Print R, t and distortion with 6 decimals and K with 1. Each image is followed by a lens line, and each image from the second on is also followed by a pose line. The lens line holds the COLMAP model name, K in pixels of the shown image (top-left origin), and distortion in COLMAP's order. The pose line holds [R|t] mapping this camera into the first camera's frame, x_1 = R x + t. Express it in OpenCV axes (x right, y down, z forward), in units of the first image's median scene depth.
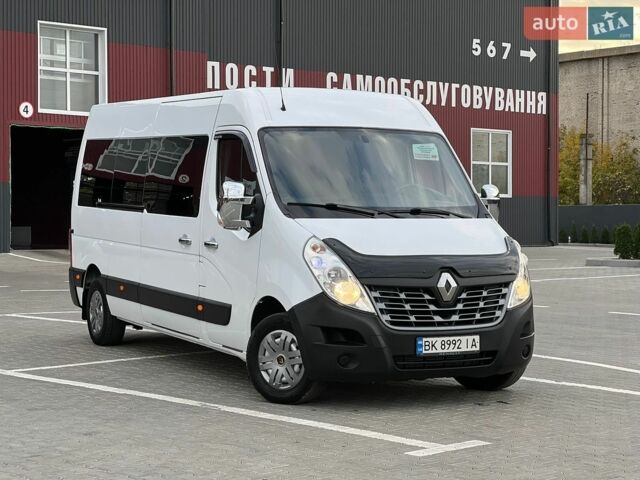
lens RADIAL K [[1420.3, 0, 363.0], [0, 1420.3, 231.1], [0, 0, 1]] dist [0.211292, 0.000000]
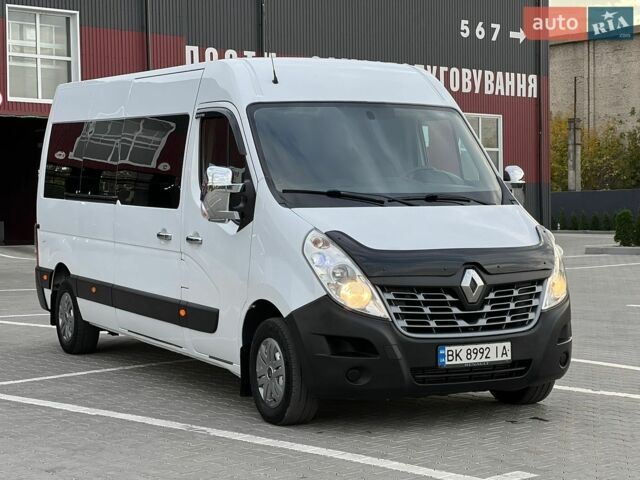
lens RADIAL K [[1420.3, 0, 353.1], [0, 1420.3, 249.3], [0, 0, 1]] dist [0.211292, 0.000000]
pose [[0.999873, -0.014829, 0.005917, -0.016766], [0.014708, 0.999694, 0.019905, -0.000714], [-0.006210, -0.019815, 0.999784, 0.146052]]
